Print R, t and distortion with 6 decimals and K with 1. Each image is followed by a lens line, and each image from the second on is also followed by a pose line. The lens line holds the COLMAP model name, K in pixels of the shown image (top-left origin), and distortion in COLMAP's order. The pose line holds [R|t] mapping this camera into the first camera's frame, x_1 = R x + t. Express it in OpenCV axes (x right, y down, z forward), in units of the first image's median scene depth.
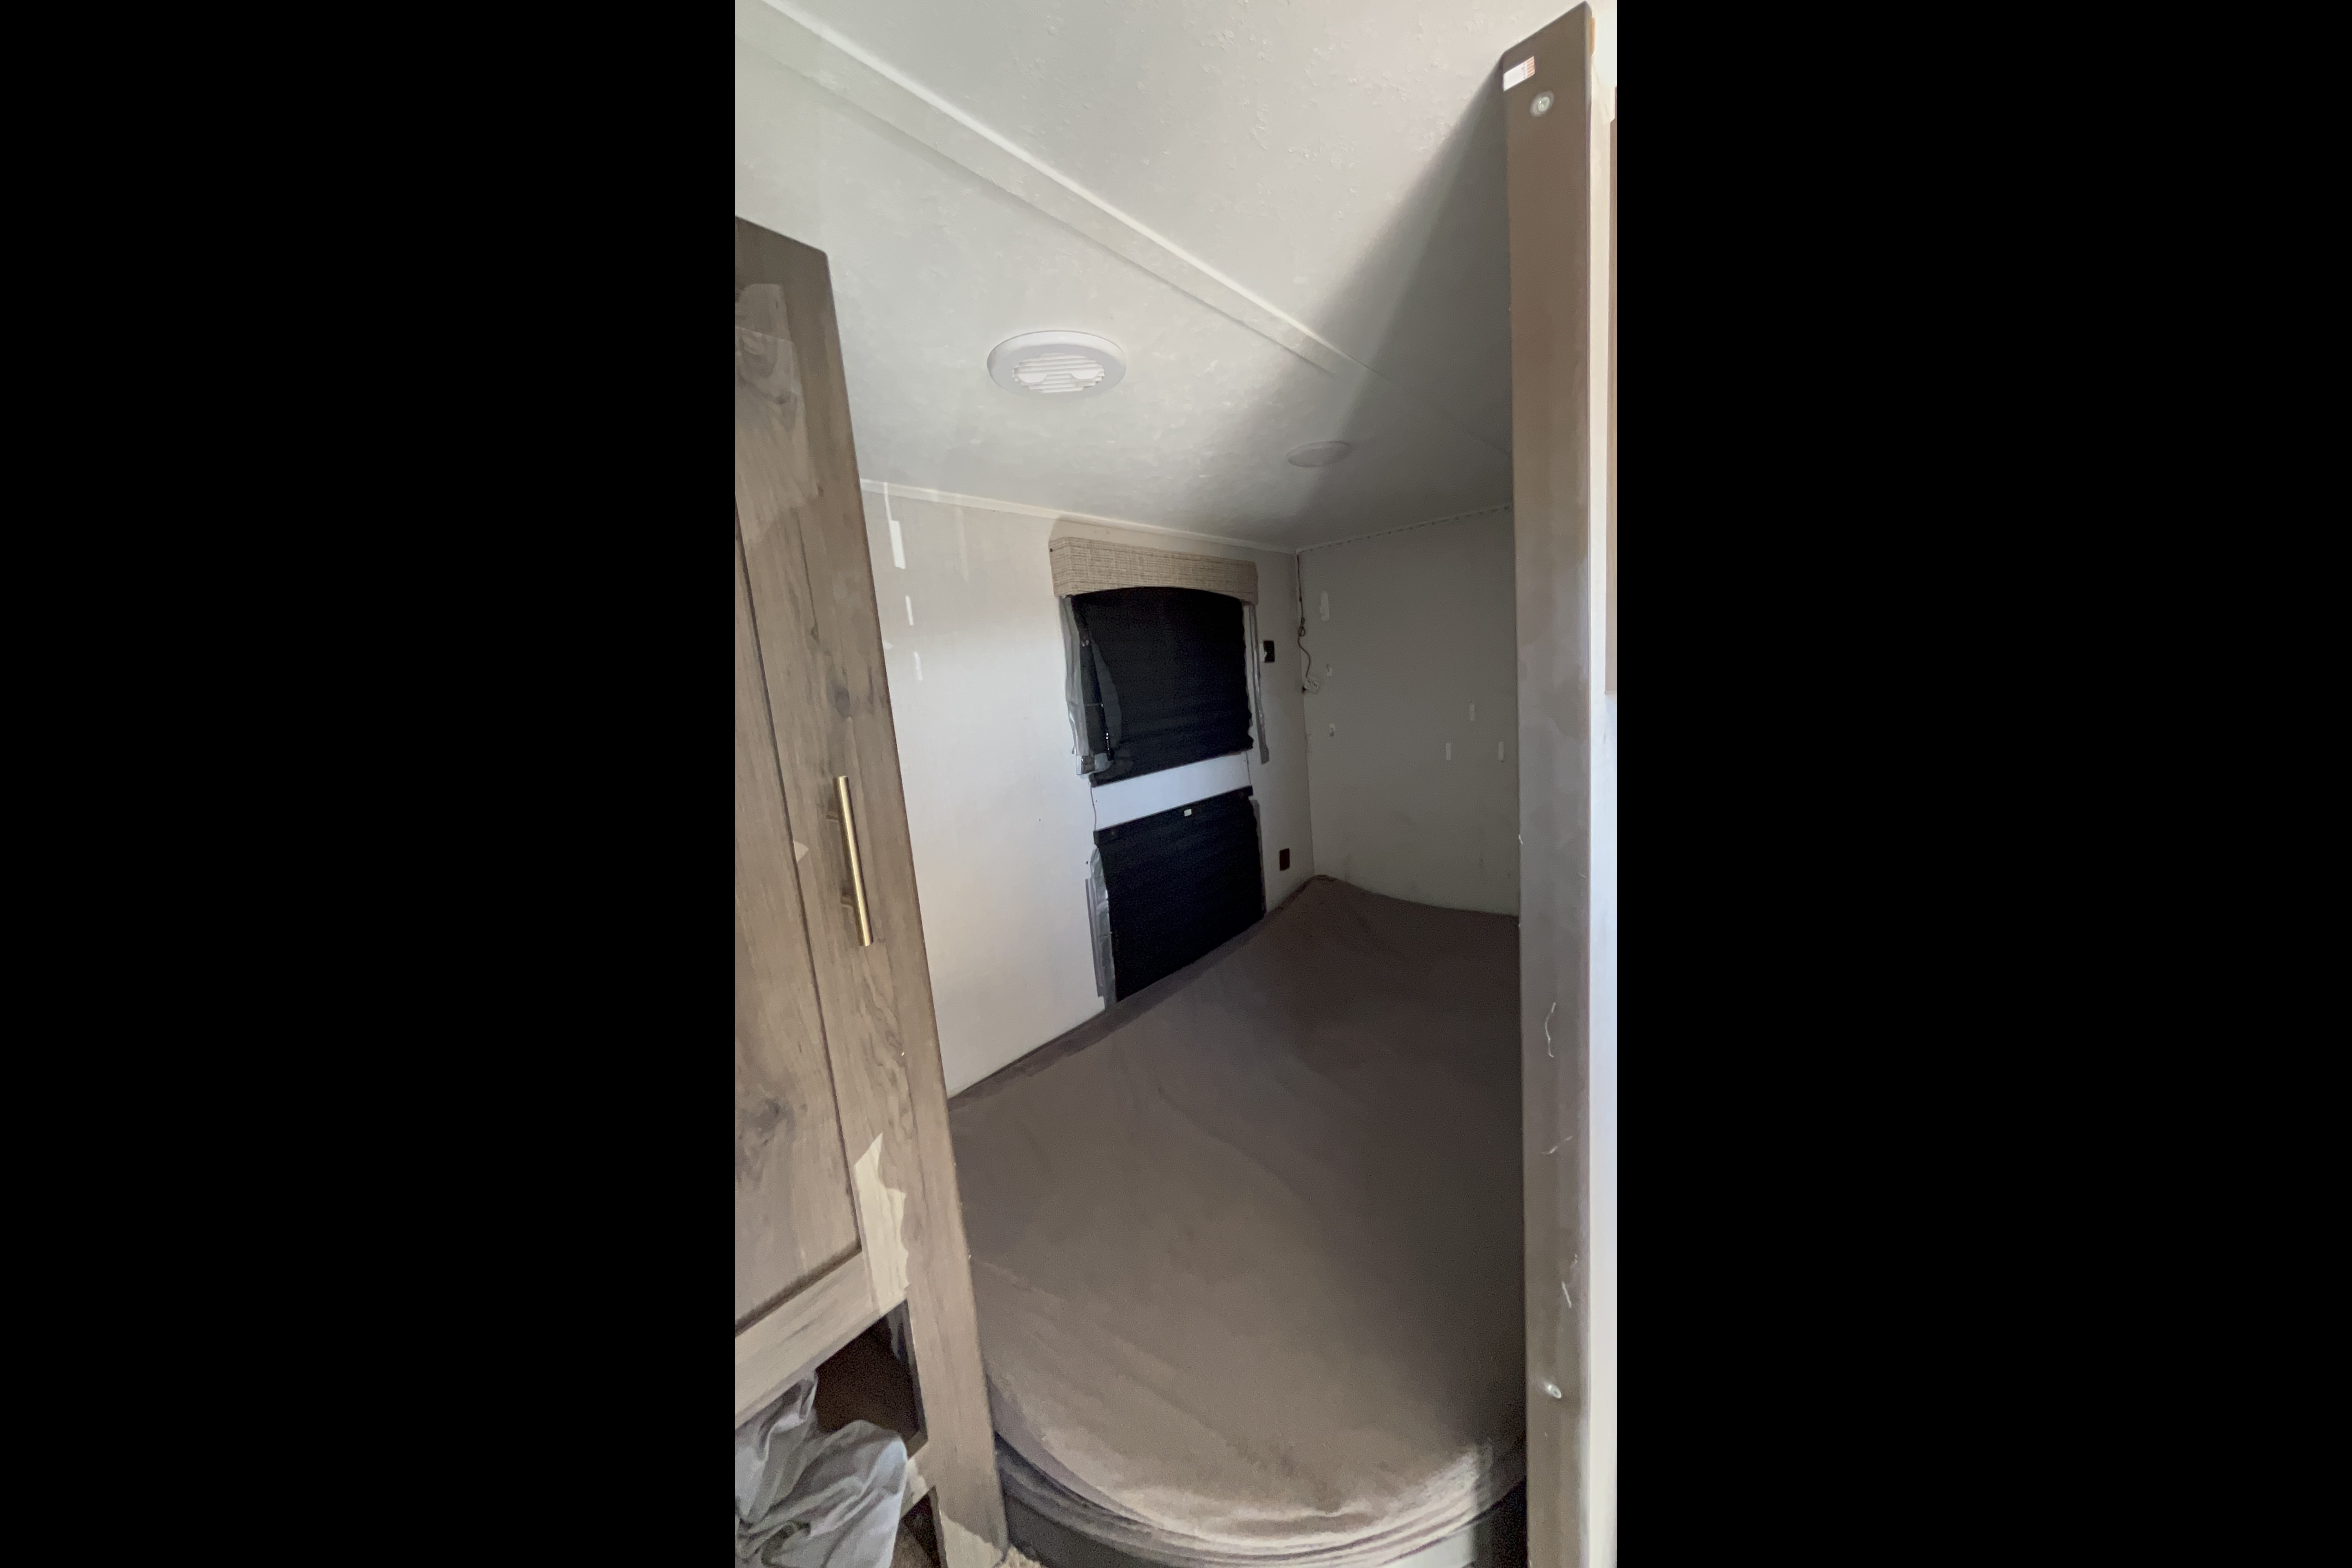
lens RADIAL K [[712.9, 0, 1174.3], [0, 712.9, 787.6], [0, 0, 1]] dist [-0.001034, -0.000034]
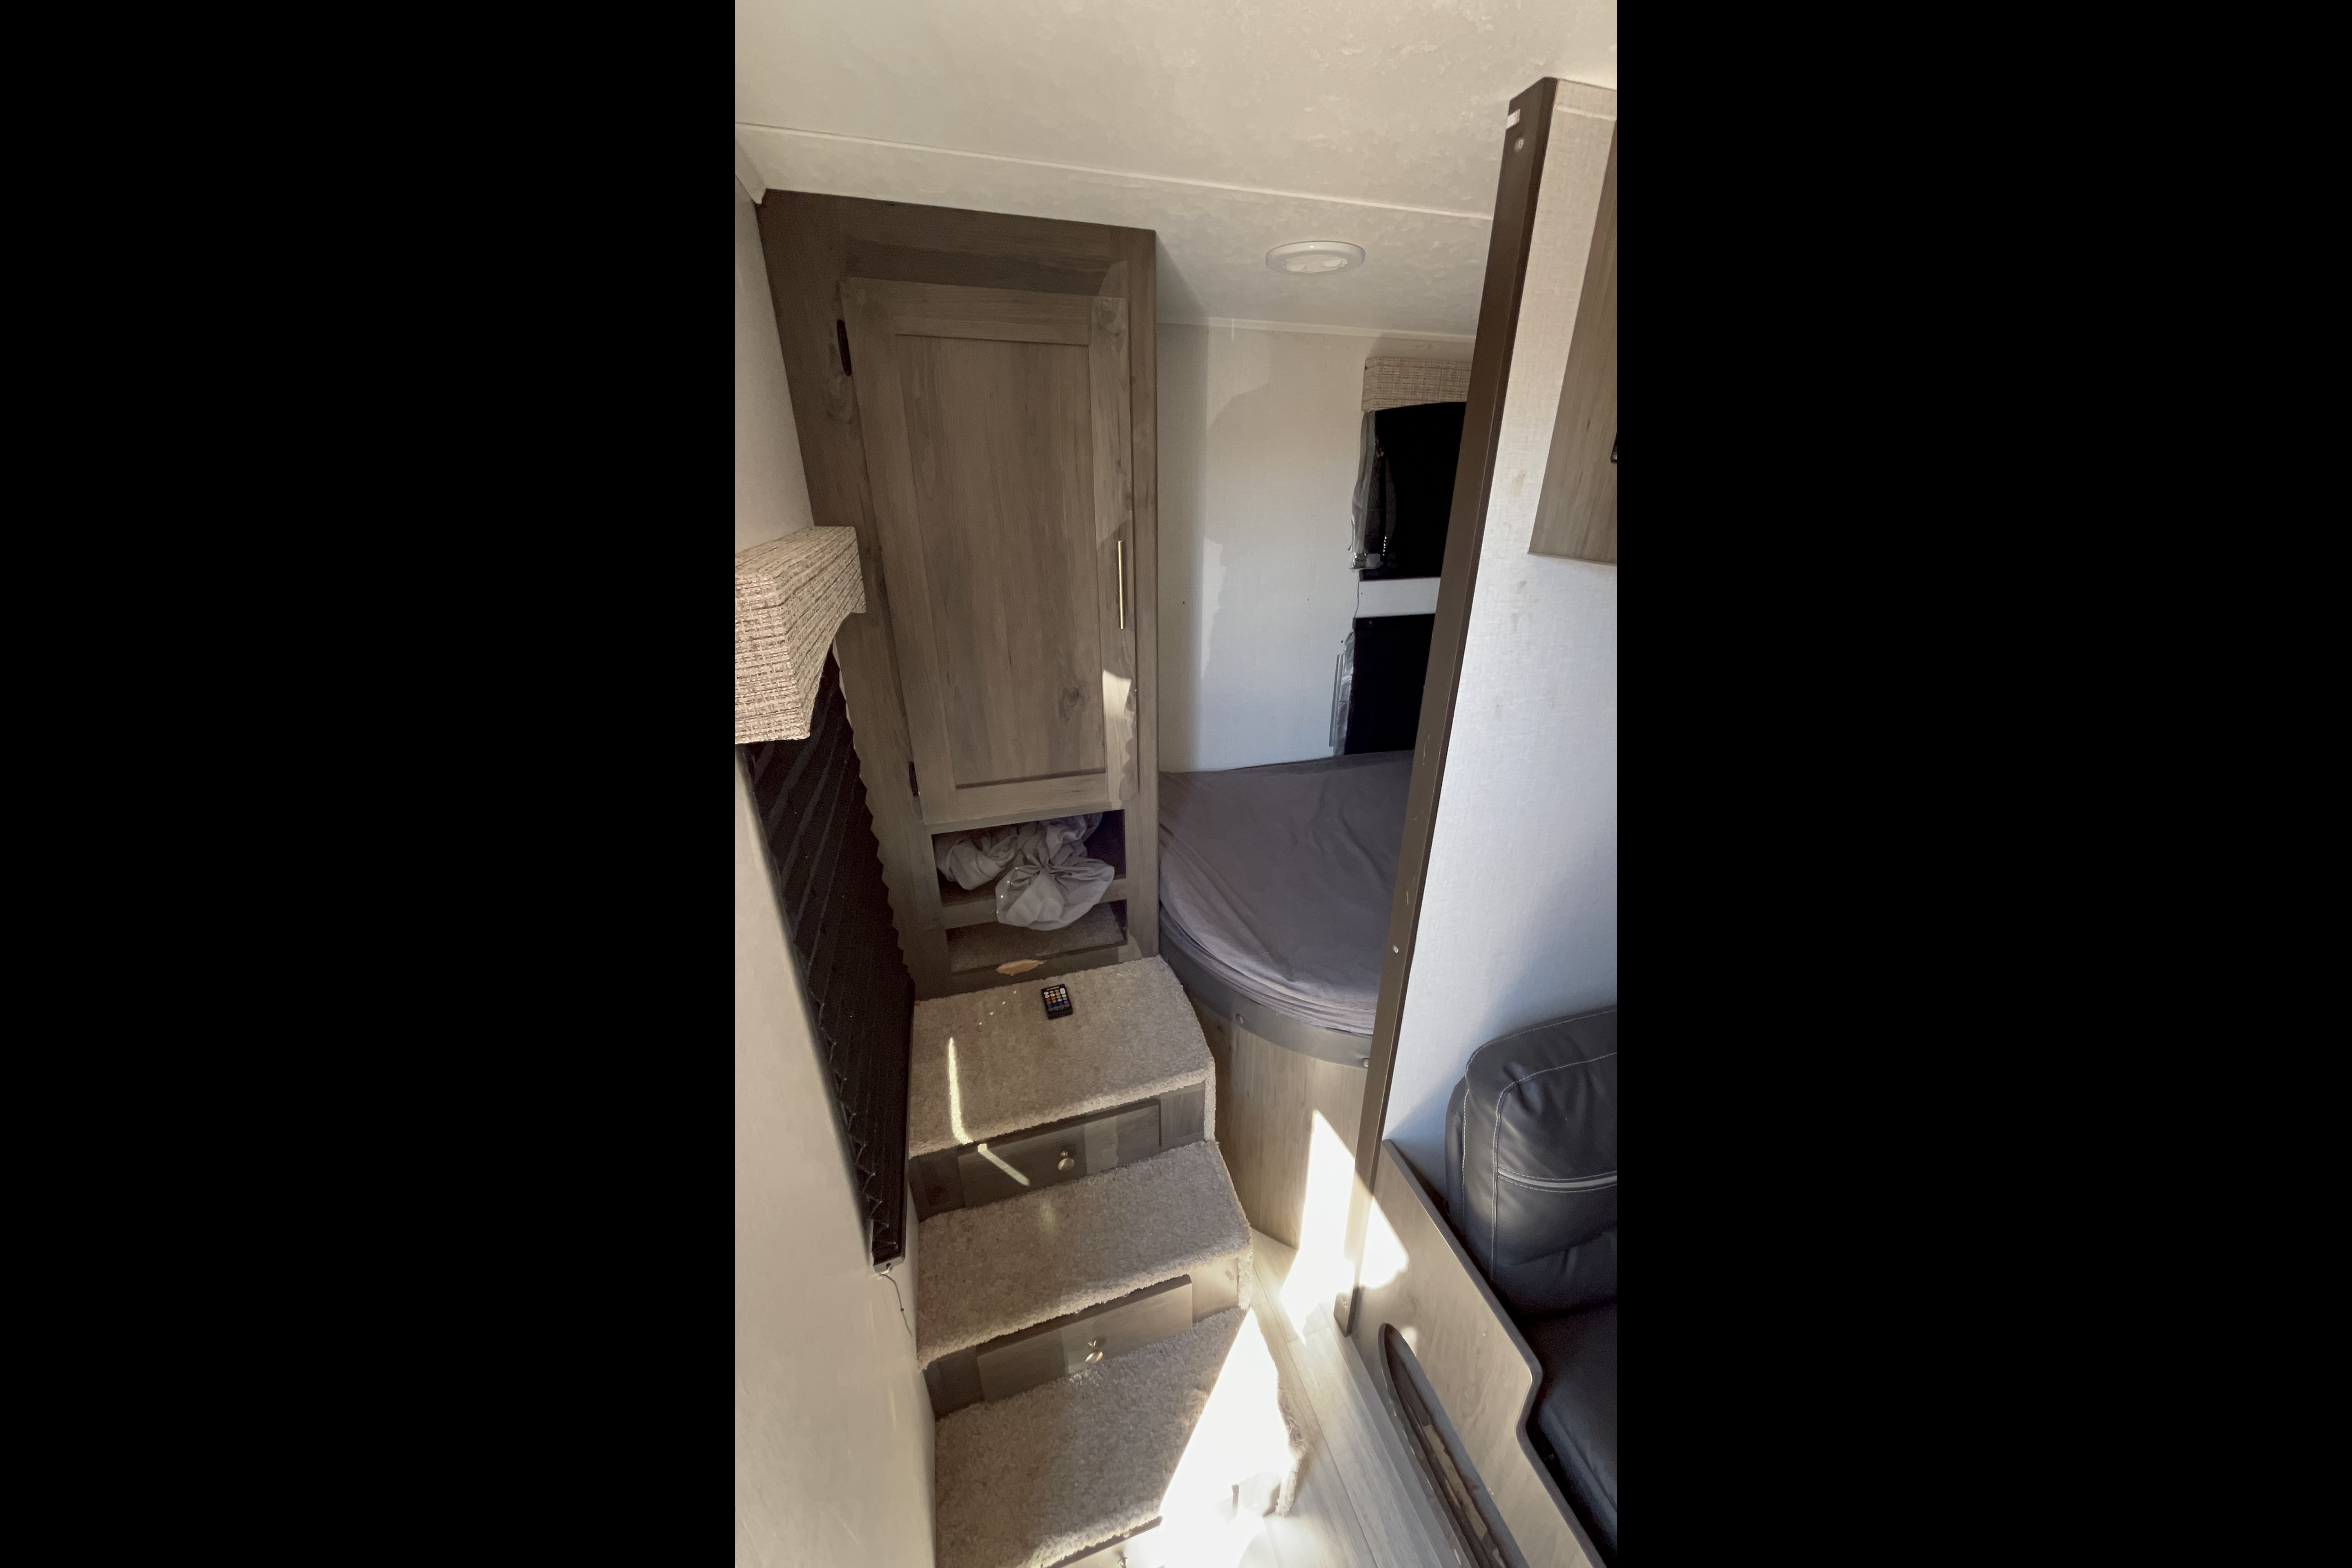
lens RADIAL K [[712.9, 0, 1174.3], [0, 712.9, 787.6], [0, 0, 1]] dist [-0.001034, -0.000034]
pose [[0.842994, 0.290516, -0.452727, 0.287715], [-0.151980, 0.935960, 0.317616, -0.009368], [0.516007, -0.198943, 0.833162, -0.275940]]
